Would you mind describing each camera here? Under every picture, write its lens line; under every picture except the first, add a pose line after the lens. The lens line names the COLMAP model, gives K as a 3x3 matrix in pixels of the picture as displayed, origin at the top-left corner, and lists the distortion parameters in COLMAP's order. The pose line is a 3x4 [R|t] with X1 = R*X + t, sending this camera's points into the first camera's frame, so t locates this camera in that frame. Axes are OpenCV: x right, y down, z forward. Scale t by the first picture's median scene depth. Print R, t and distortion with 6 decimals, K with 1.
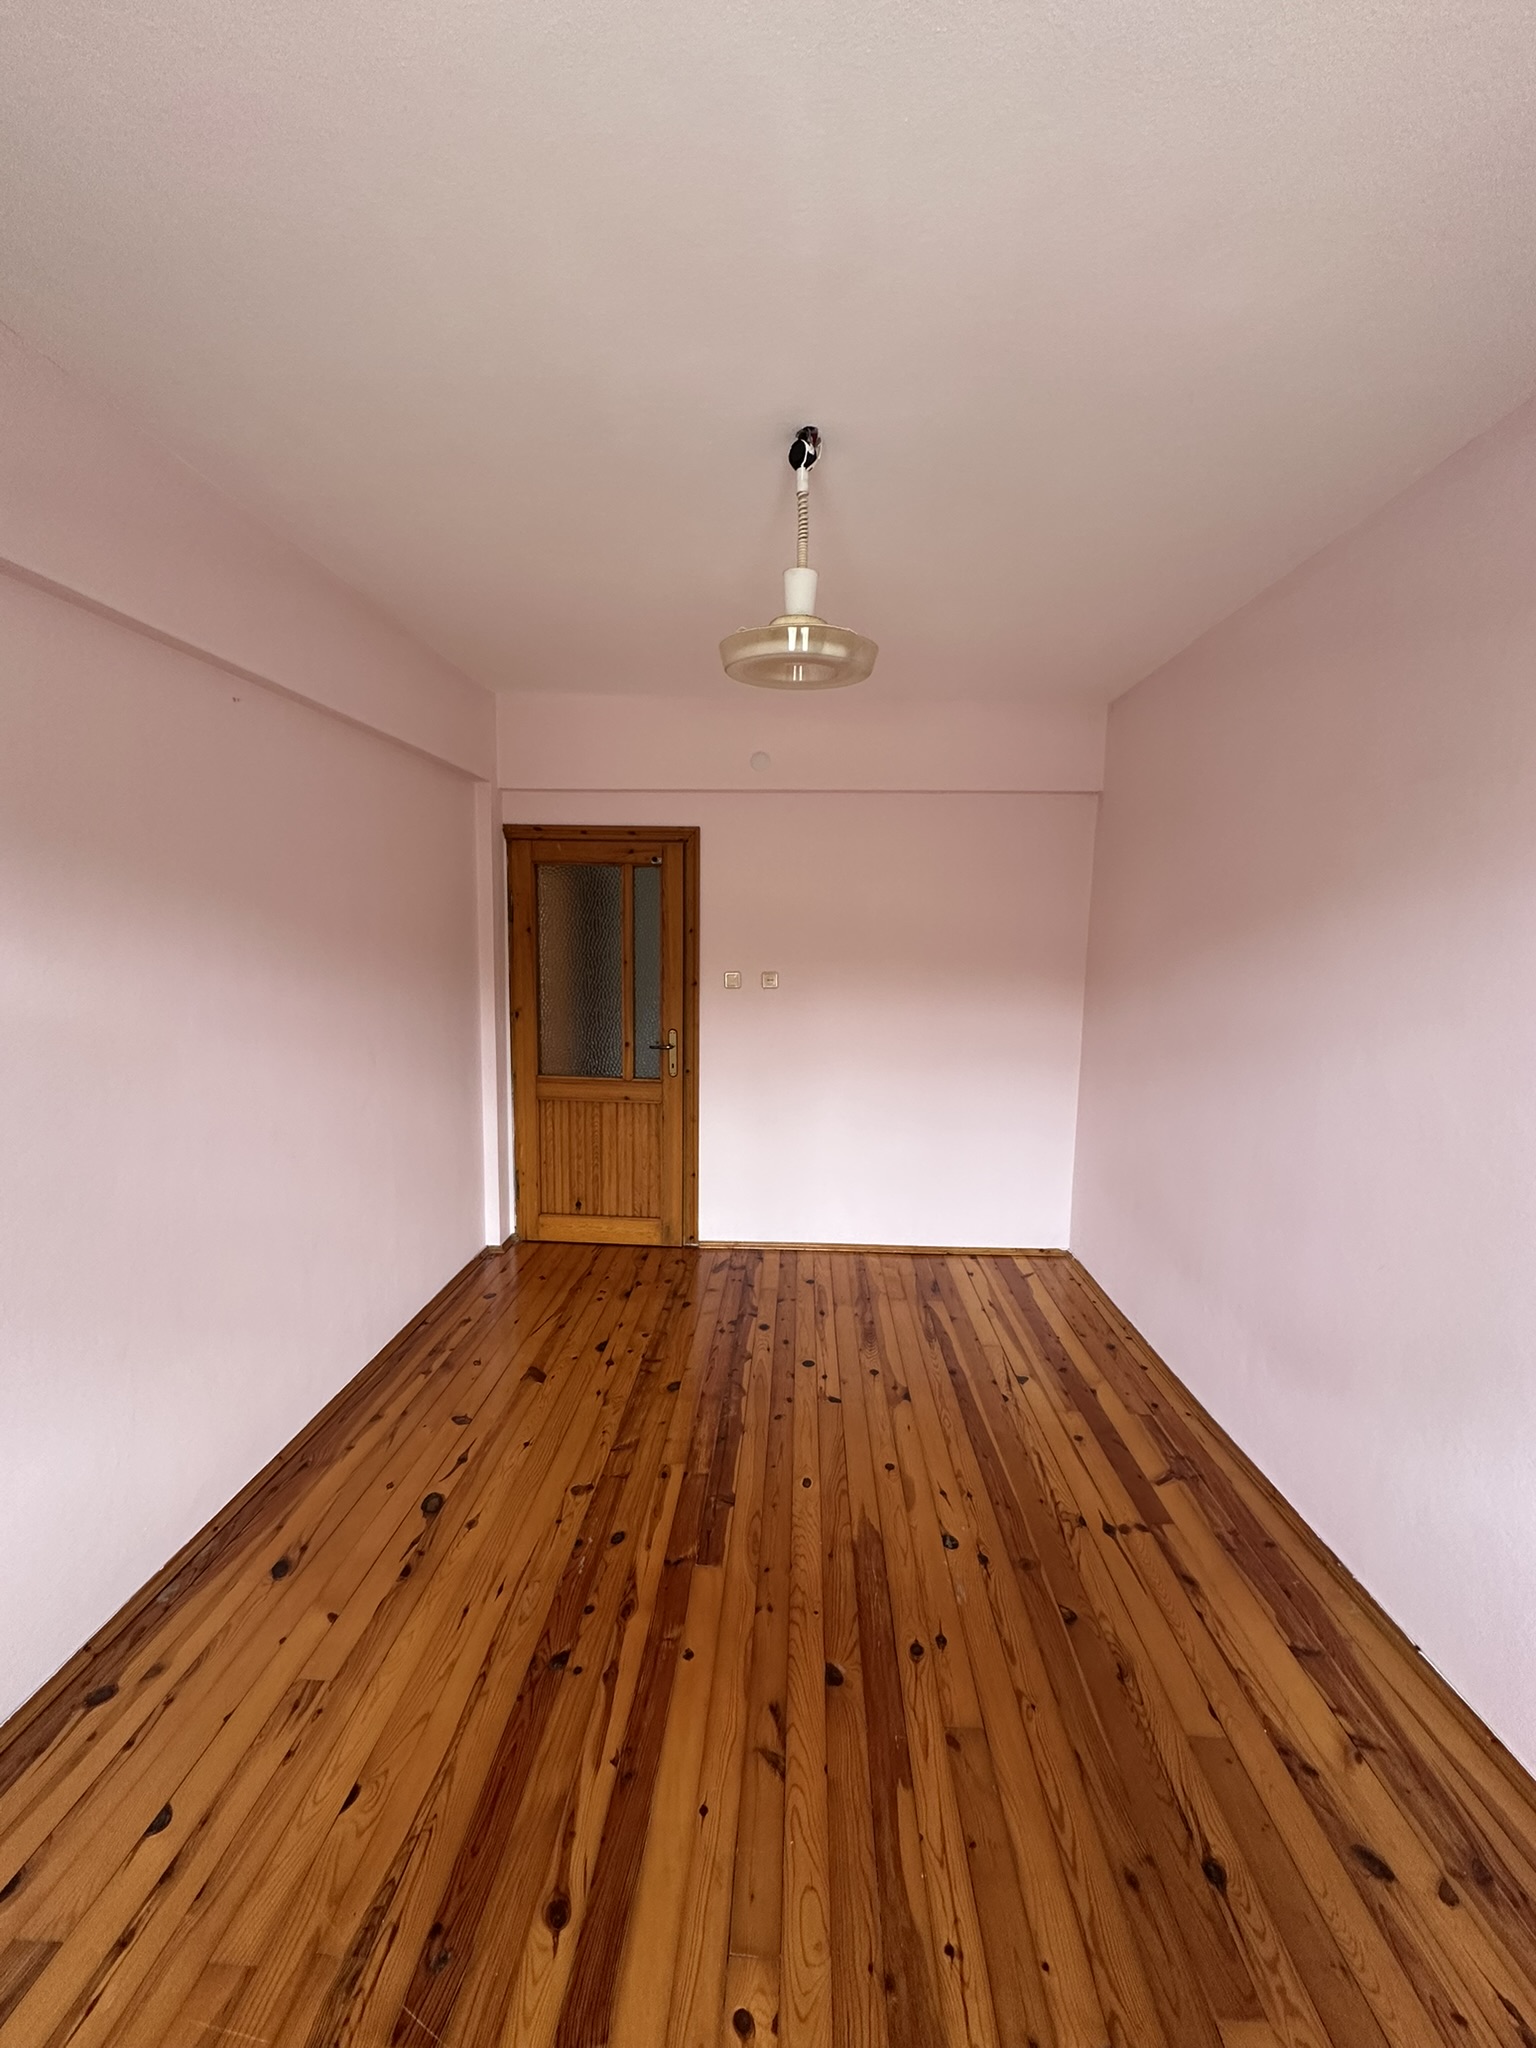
lens RADIAL K [[815.6, 0, 767.5], [0, 815.6, 1026.8], [0, 0, 1]] dist [-0.003629, 0.000777]
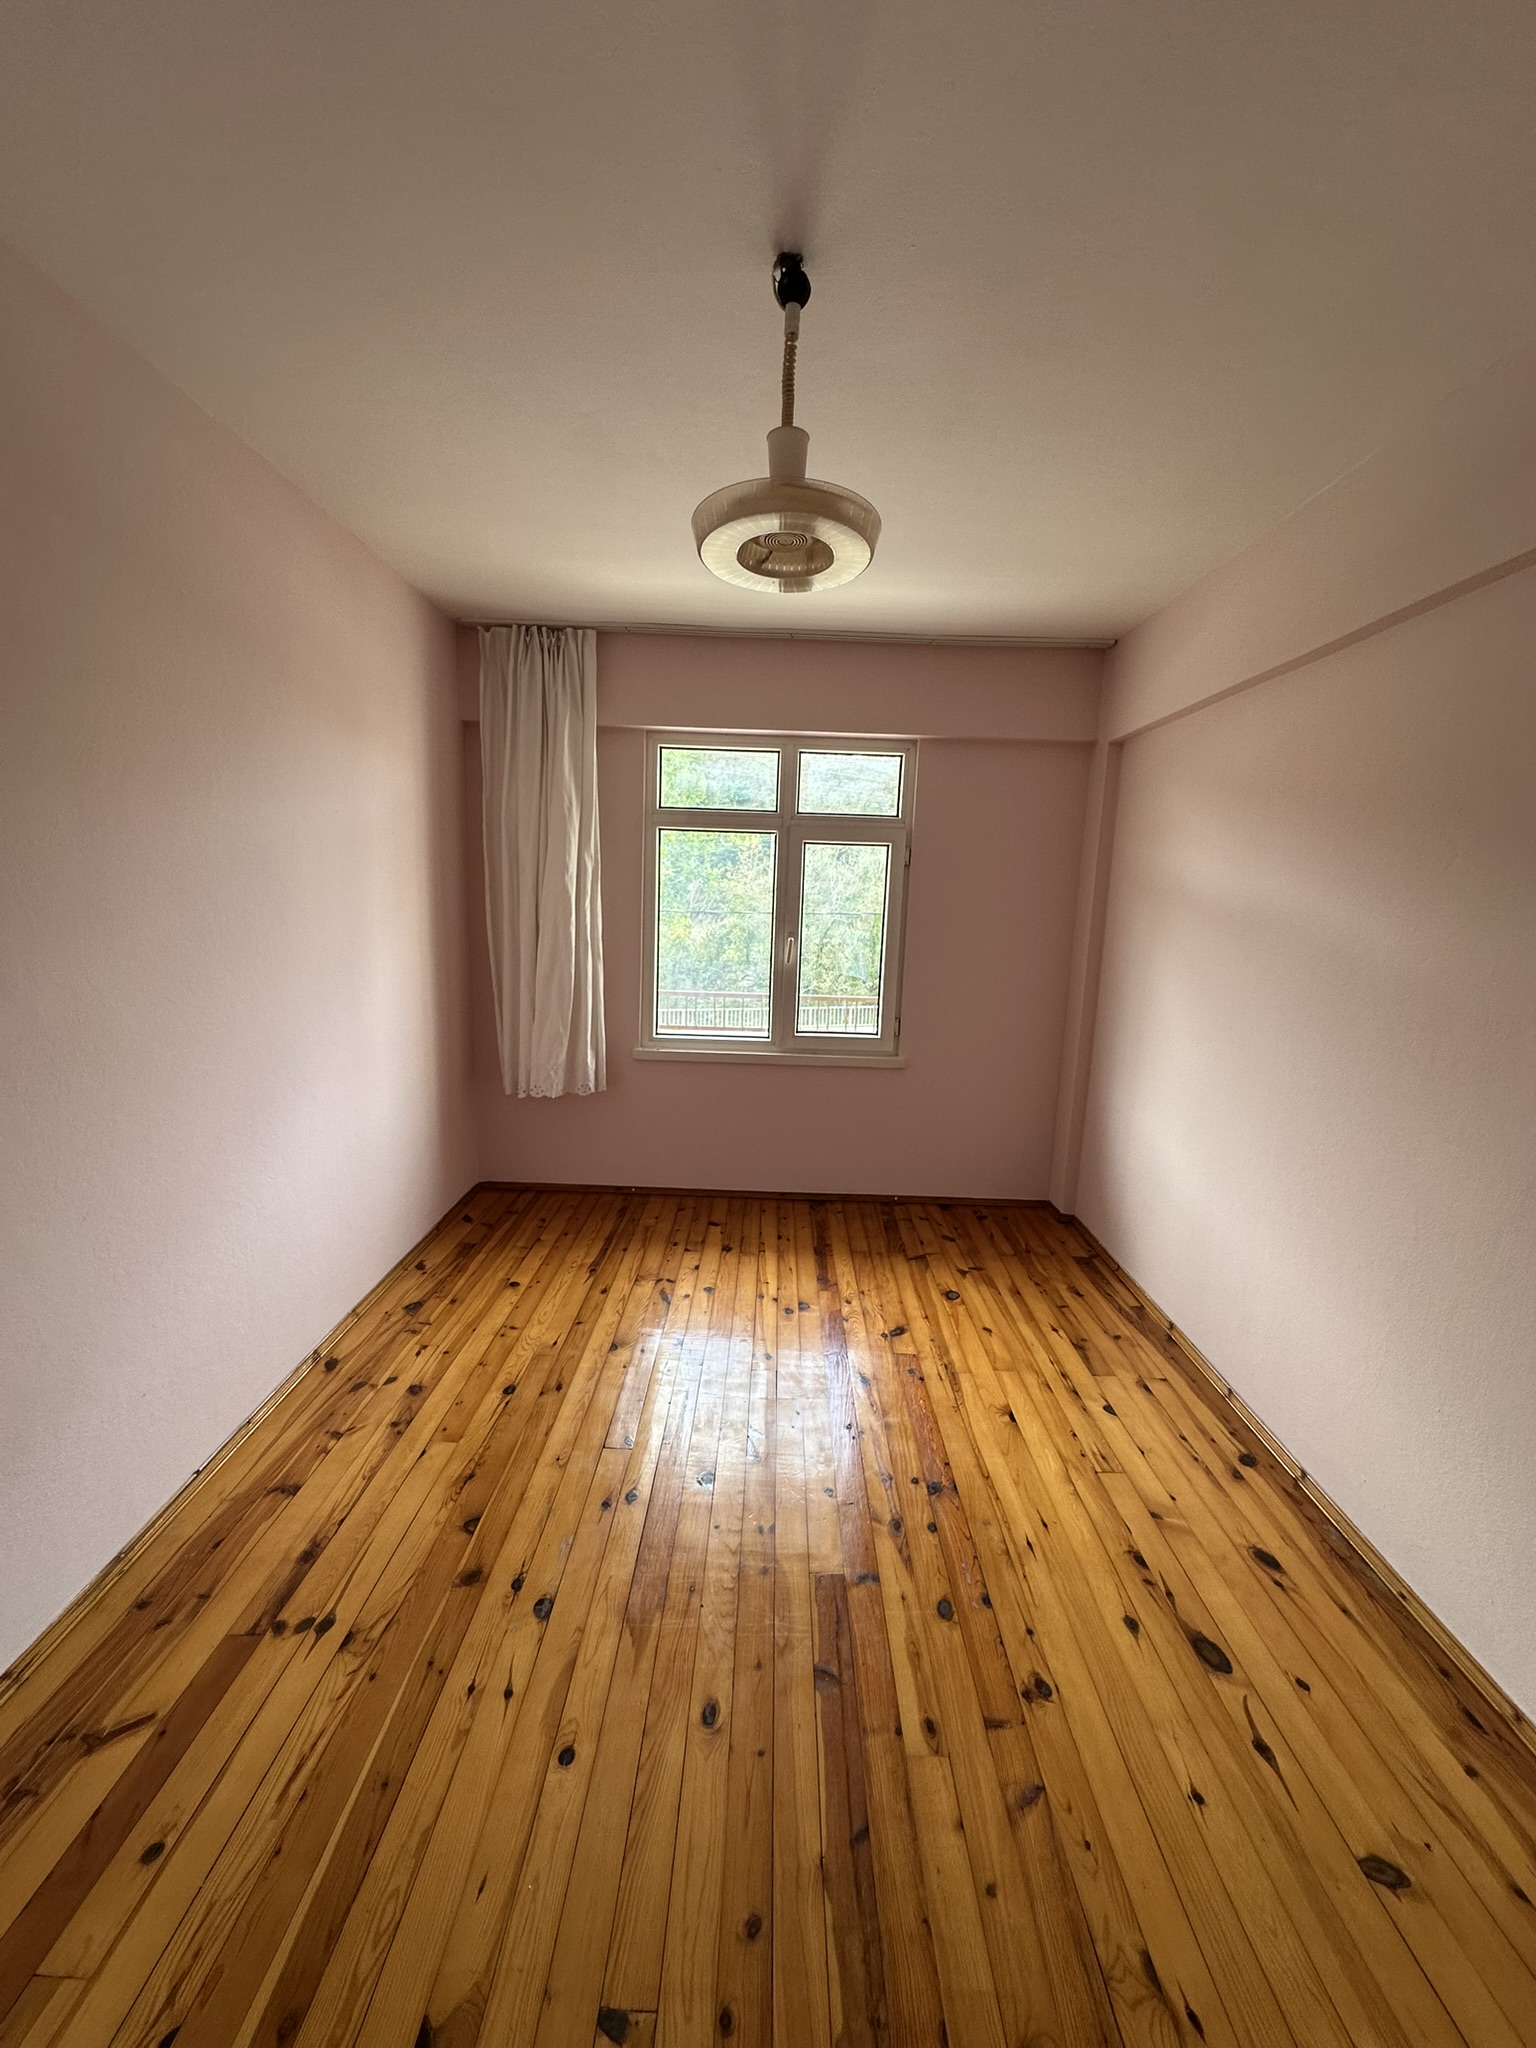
lens RADIAL K [[815.6, 0, 767.5], [0, 815.6, 1026.8], [0, 0, 1]] dist [-0.003629, 0.000777]
pose [[-0.998192, -0.044529, -0.040369, 0.061072], [-0.054056, 0.958751, 0.279062, -0.176621], [0.026278, 0.280739, -0.959424, 1.708600]]
